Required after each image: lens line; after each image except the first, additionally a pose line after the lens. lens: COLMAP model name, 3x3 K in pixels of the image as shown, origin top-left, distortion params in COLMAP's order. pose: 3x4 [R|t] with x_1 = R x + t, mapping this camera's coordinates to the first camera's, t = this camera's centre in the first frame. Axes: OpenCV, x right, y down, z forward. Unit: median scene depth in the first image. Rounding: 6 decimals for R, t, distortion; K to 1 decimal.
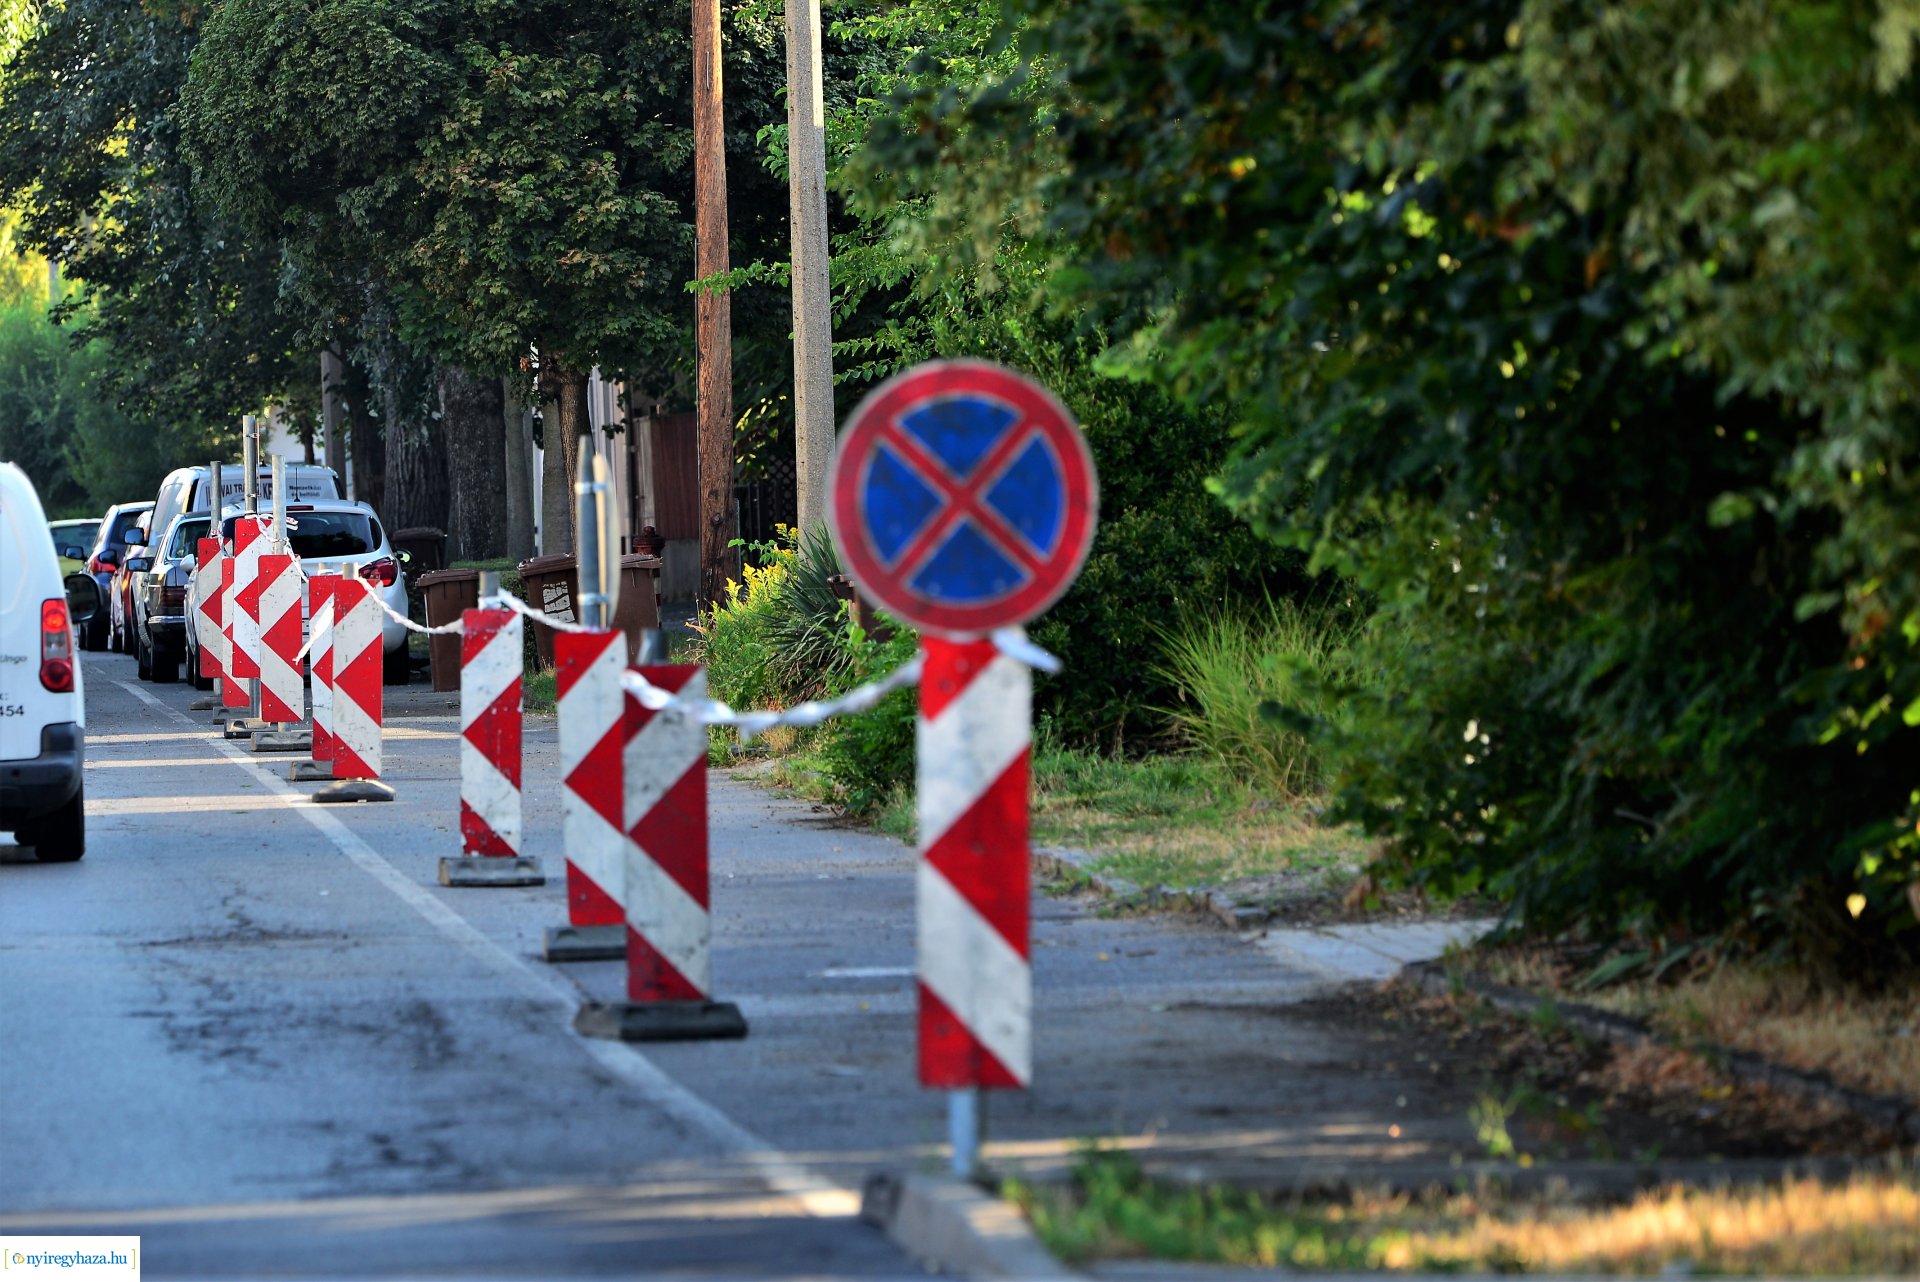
lens RADIAL K [[14045.7, 0, 797.3], [0, 14045.7, 641.3], [0, 0, 1]] dist [0.946404, 47.107321]
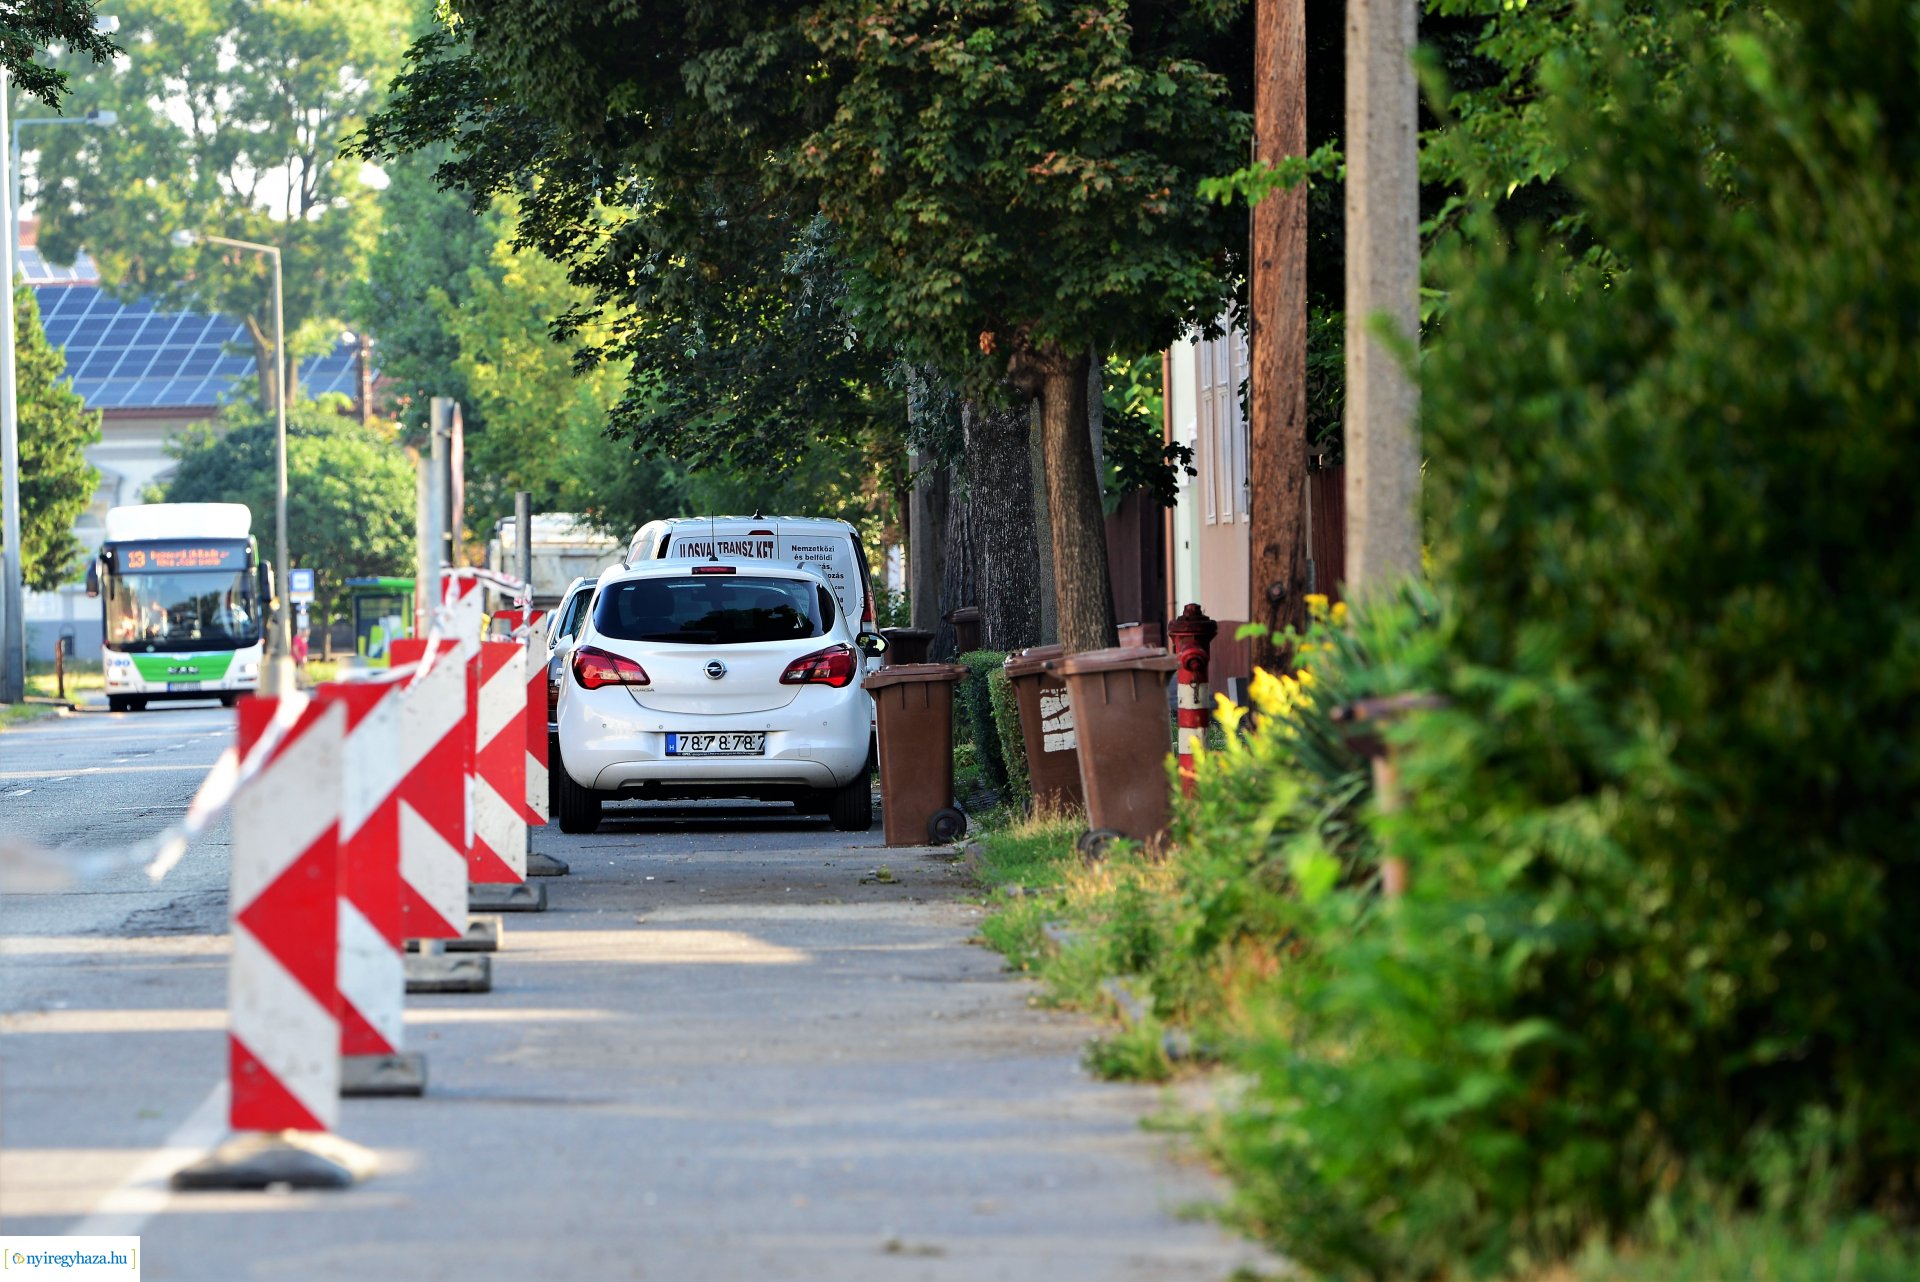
lens RADIAL K [[13045.4, 0, 748.4], [0, 13045.4, 780.4], [0, 0, 1]] dist [1.272069, 54.969452]
pose [[0.997851, 0.017655, -0.063105, 0.007482], [-0.017353, 0.999835, 0.005331, -0.003086], [0.063189, -0.004224, 0.997993, 0.425566]]
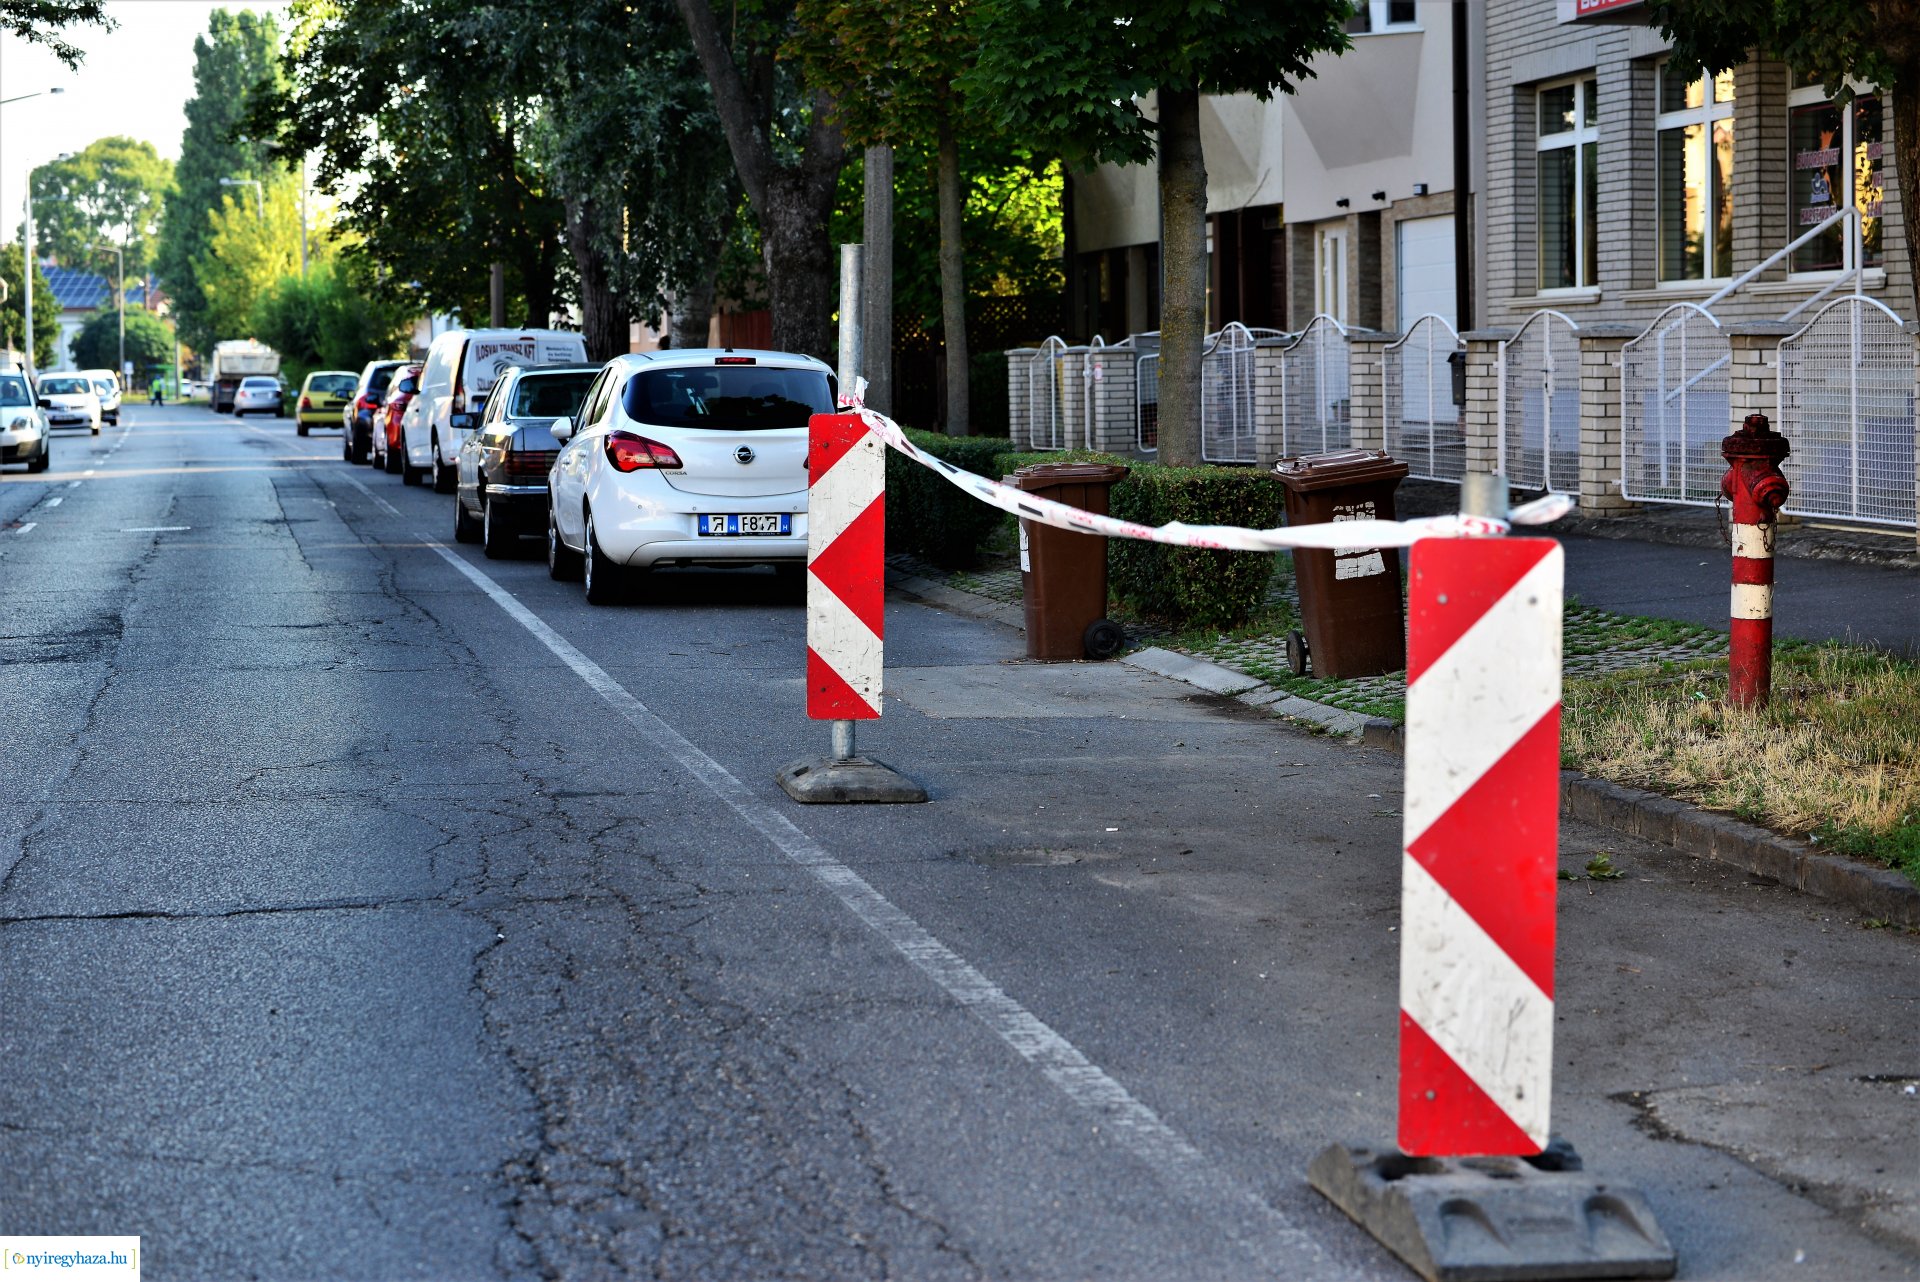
lens RADIAL K [[3833.6, 0, 959.5], [0, 3833.6, 607.0], [0, 0, 1]] dist [-0.155817, 0.218157]
pose [[0.992222, 0.020228, 0.122828, -0.055886], [-0.026279, 0.998509, 0.047840, -0.007564], [-0.121677, -0.050696, 0.991274, 0.928312]]
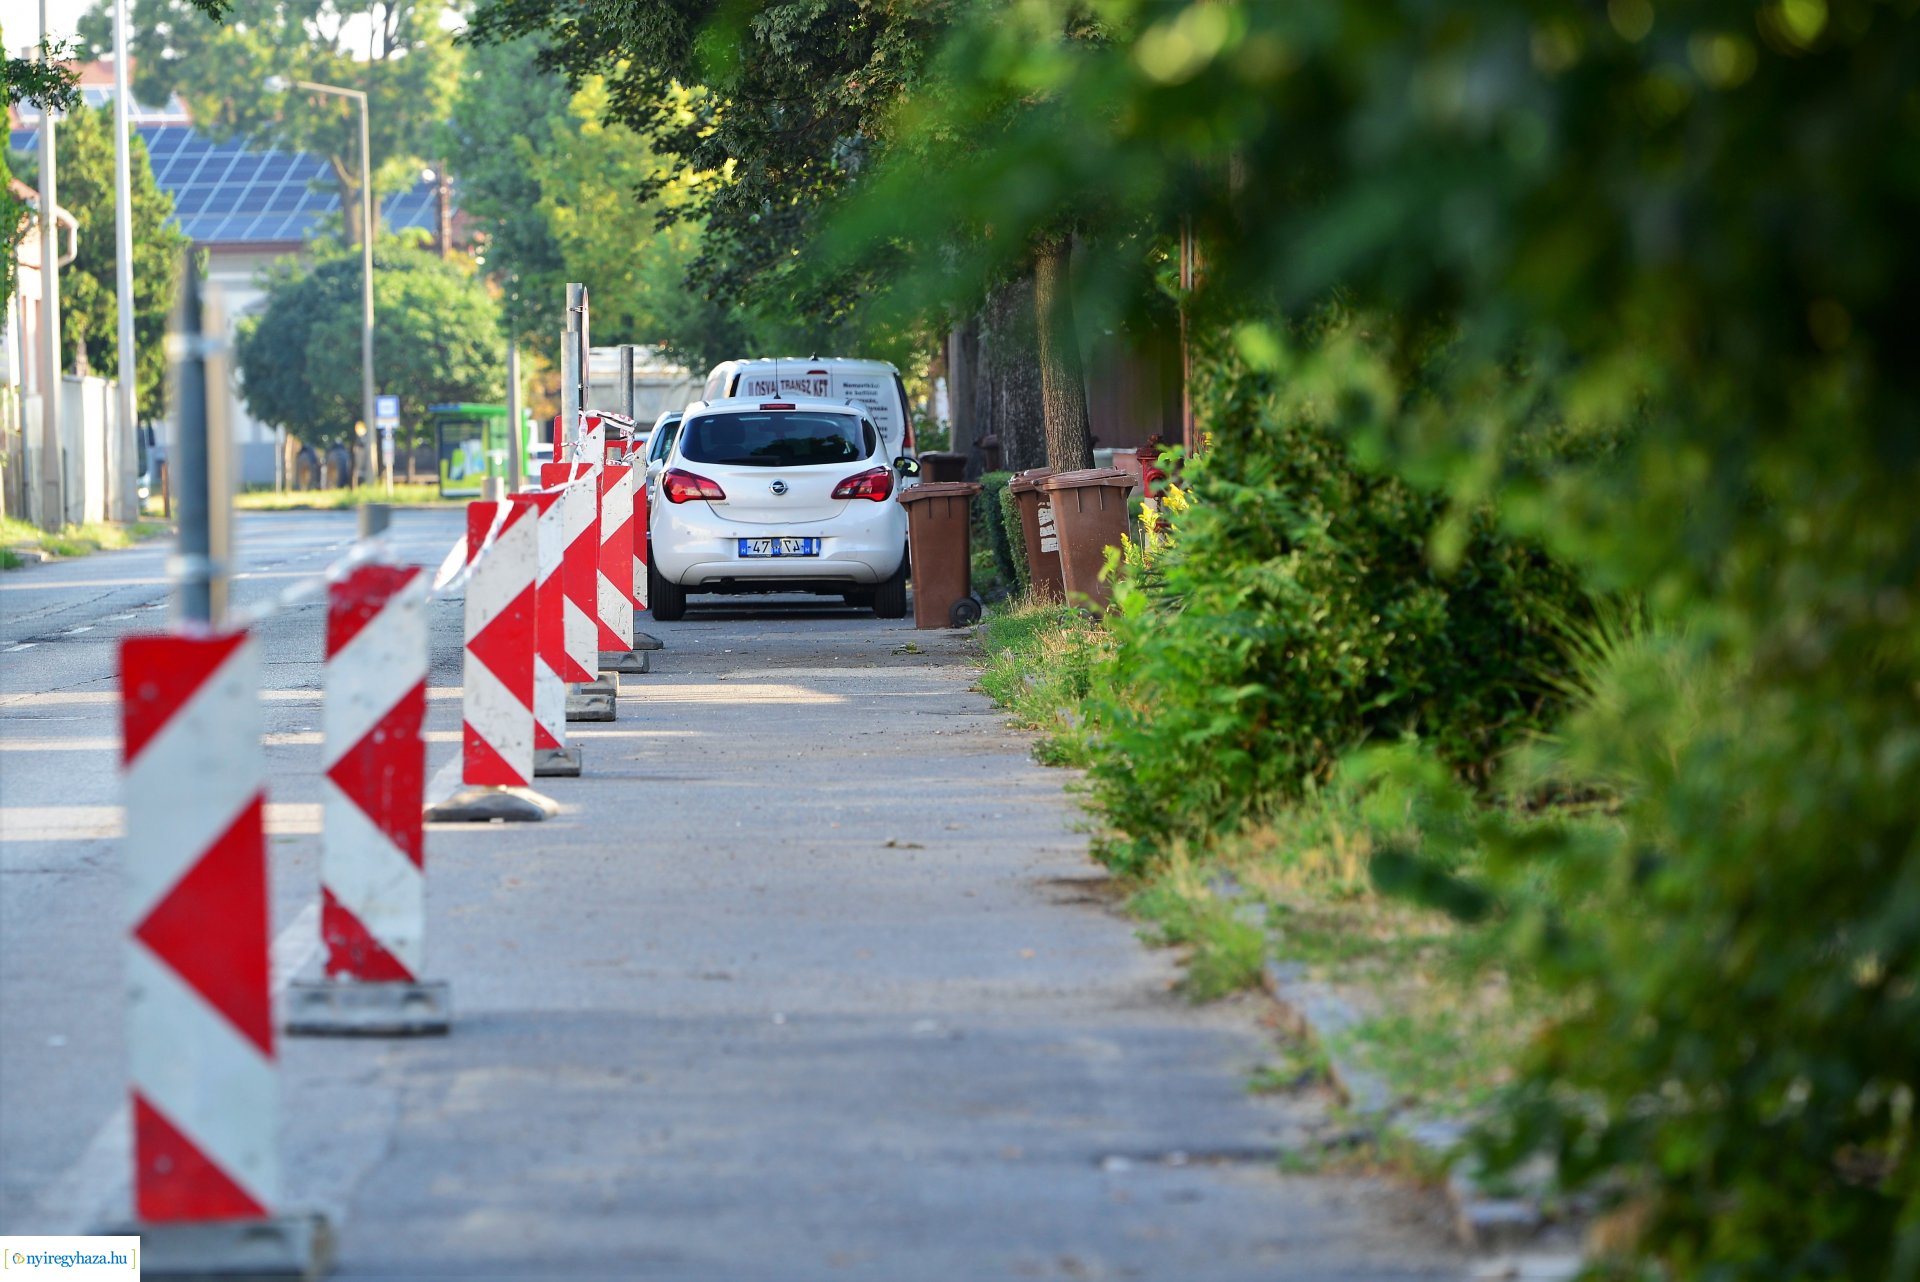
lens RADIAL K [[12914.4, 0, 960.0], [0, 12914.4, 641.0], [0, 0, 1]] dist [0.452277, 40.207430]
pose [[0.998537, 0.016172, -0.051593, 0.018006], [-0.015769, 0.999842, 0.008217, -0.002283], [0.051718, -0.007392, 0.998634, 0.265690]]
